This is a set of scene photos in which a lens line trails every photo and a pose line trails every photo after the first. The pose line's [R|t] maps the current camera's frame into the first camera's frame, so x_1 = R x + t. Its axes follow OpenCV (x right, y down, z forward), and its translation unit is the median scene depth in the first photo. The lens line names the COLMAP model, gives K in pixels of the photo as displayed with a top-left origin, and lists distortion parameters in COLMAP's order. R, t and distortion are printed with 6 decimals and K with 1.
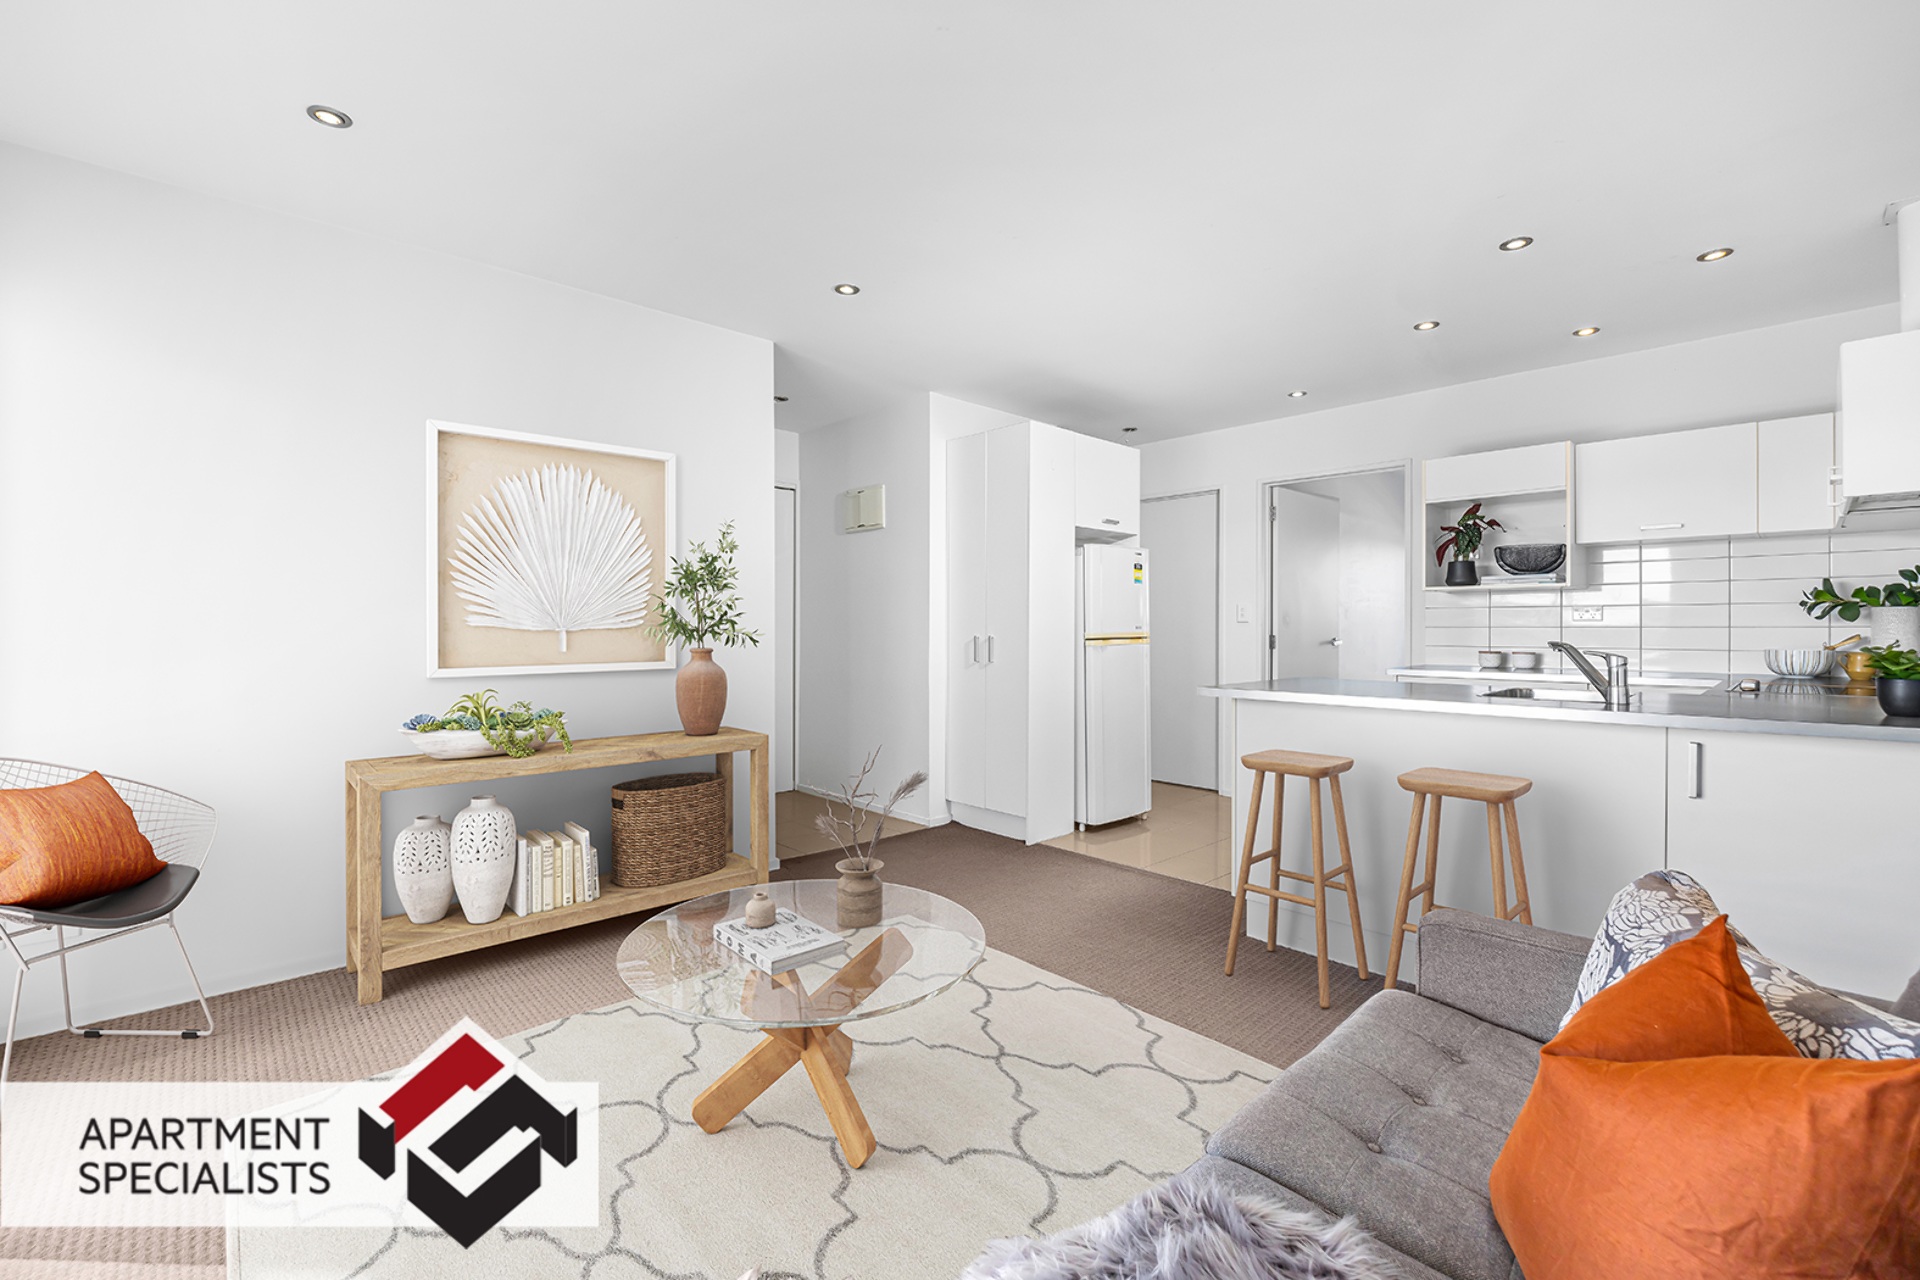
lens RADIAL K [[808.4, 0, 951.1], [0, 808.4, 623.4], [0, 0, 1]] dist [-0.001476, -0.000303]
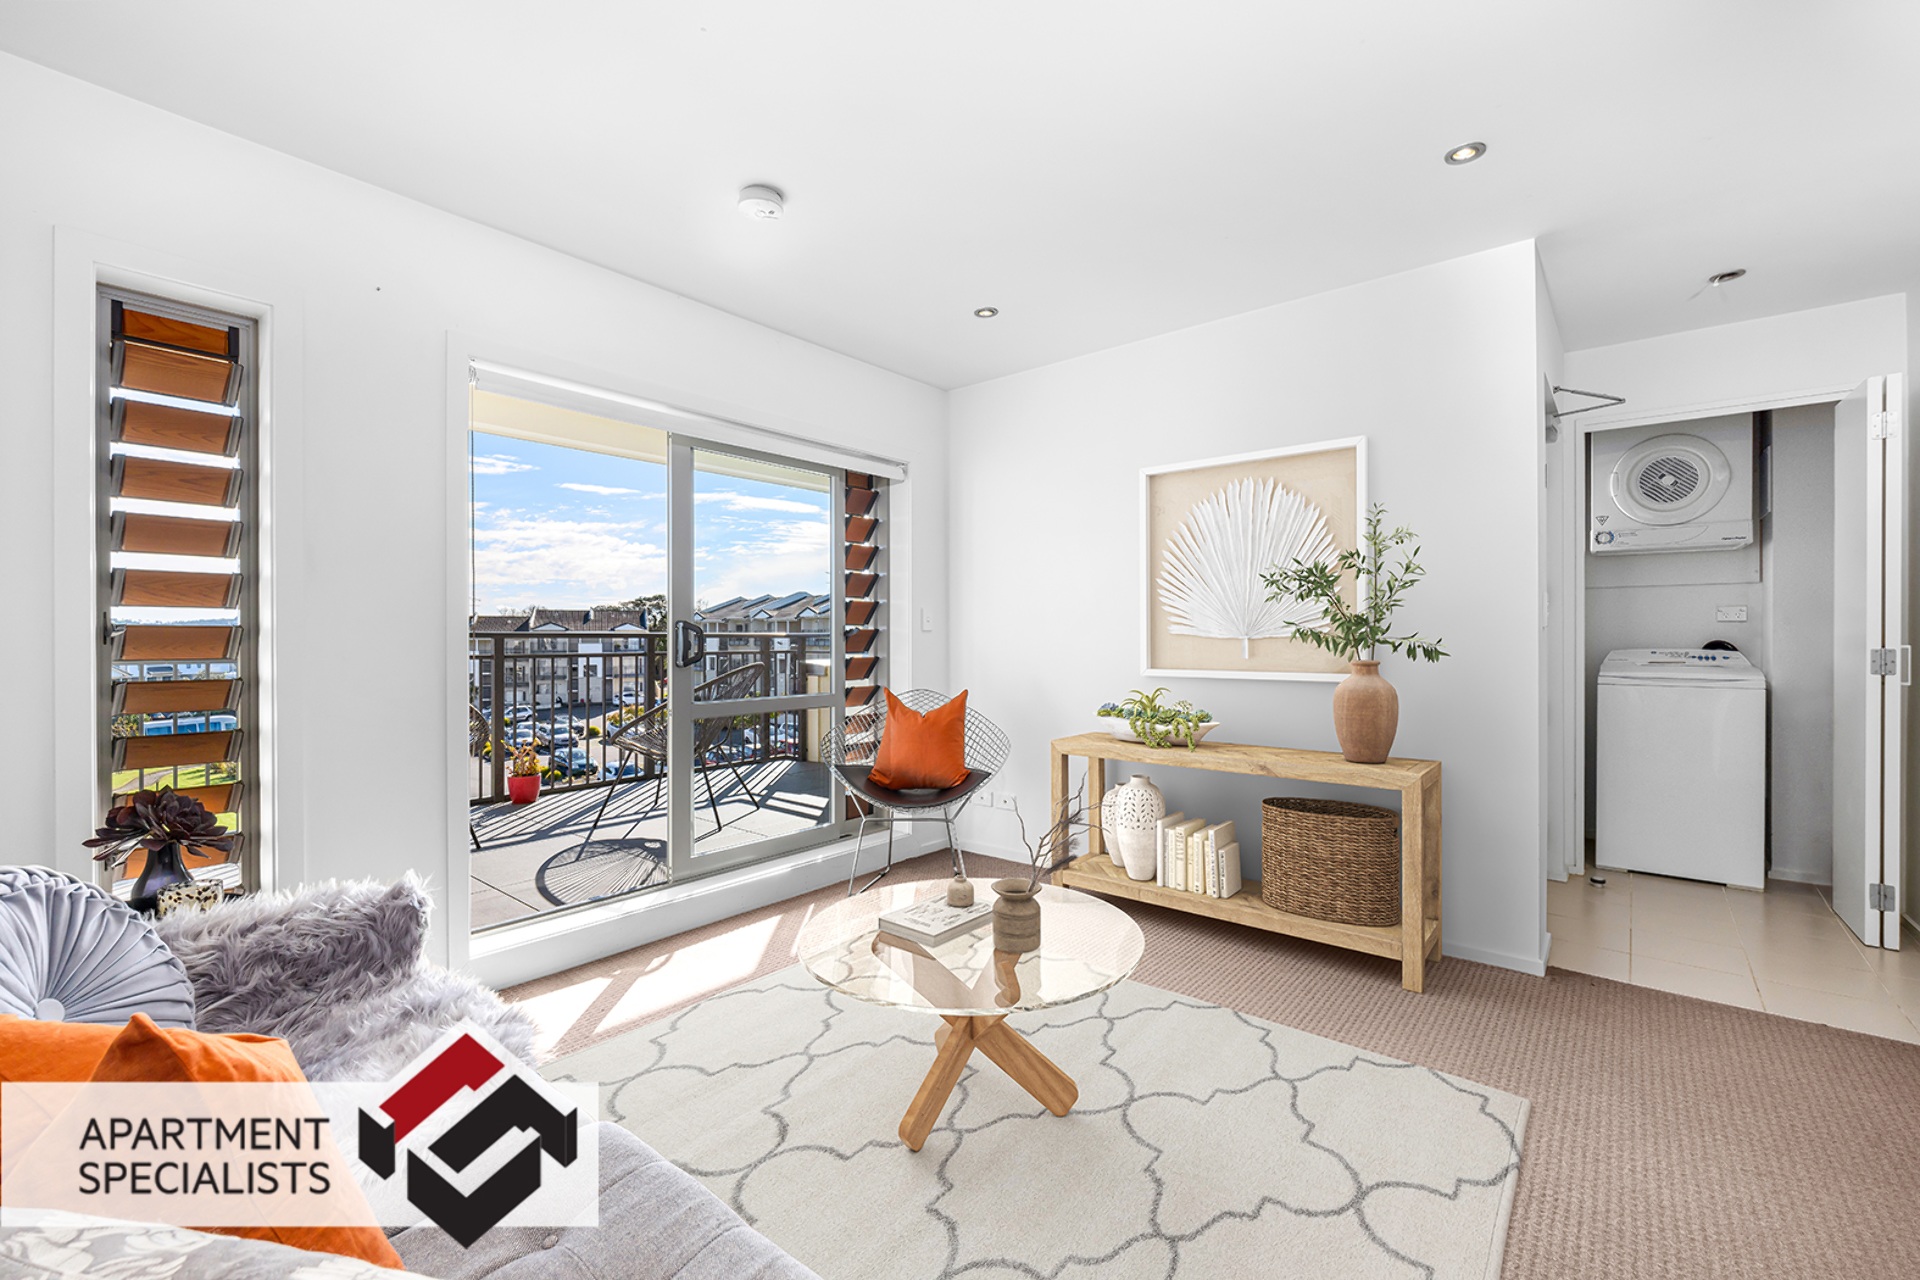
lens RADIAL K [[807.2, 0, 960.0], [0, 807.2, 640.0], [0, 0, 1]] dist [-0.001005, 0.000379]
pose [[0.146244, 0.006729, -0.989226, 0.514935], [0.003586, 0.999967, 0.007332, 0.002198], [0.989242, -0.004619, 0.146215, 0.505218]]
